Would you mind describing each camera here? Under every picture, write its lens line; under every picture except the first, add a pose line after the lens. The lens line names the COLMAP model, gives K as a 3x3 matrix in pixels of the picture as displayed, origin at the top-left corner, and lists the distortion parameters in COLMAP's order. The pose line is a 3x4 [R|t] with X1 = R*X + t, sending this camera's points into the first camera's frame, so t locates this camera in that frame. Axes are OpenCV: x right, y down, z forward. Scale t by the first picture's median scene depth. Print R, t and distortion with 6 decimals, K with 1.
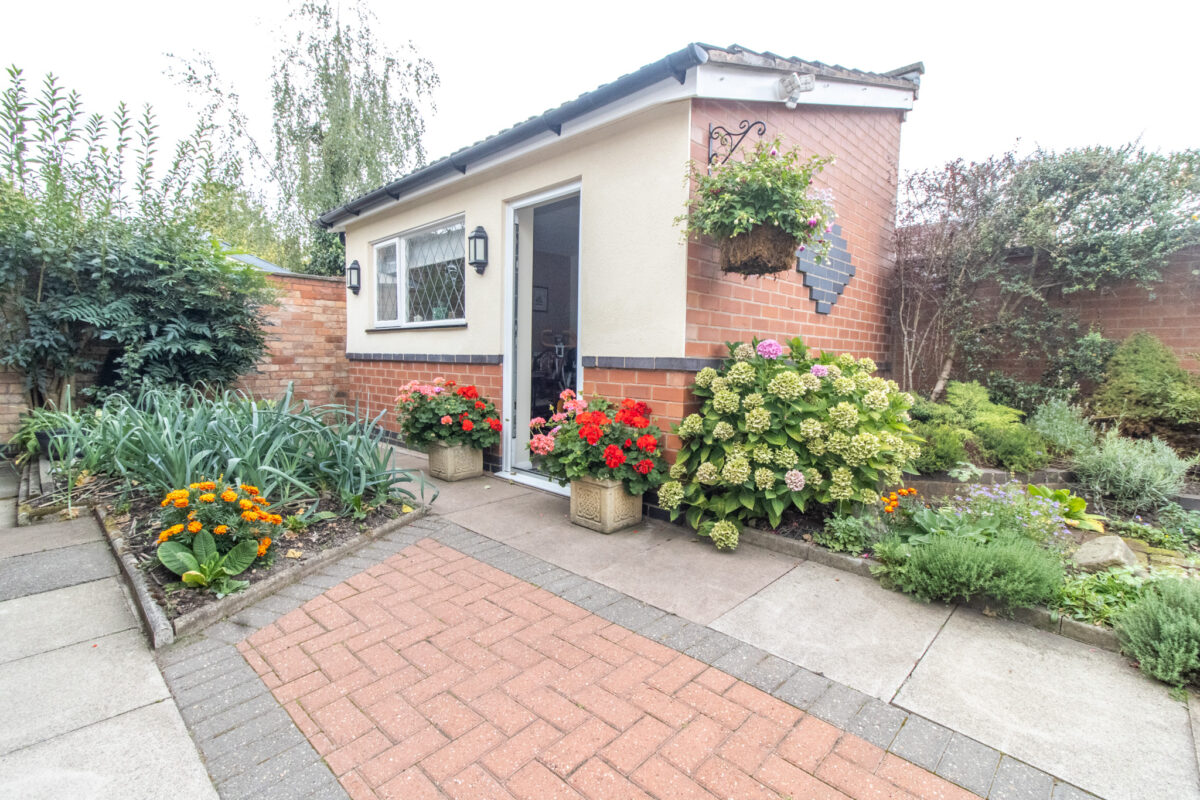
lens RADIAL K [[554.2, 0, 591.2], [0, 554.2, 396.6], [0, 0, 1]] dist [0.002724, 0.000674]
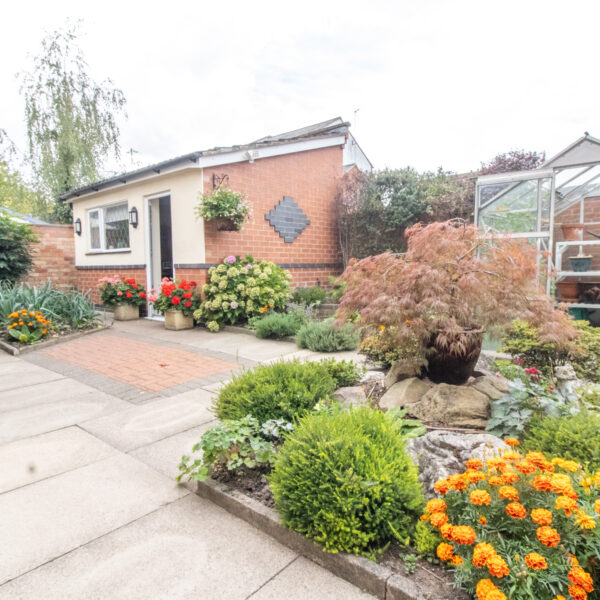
lens RADIAL K [[430.5, 0, 305.2], [0, 430.5, 301.8], [0, 0, 1]] dist [0.009411, -0.008111]
pose [[0.997775, -0.031003, 0.059018, 0.373626], [0.030243, 0.999448, 0.013730, 0.071135], [-0.059411, -0.011915, 0.998162, -0.775537]]
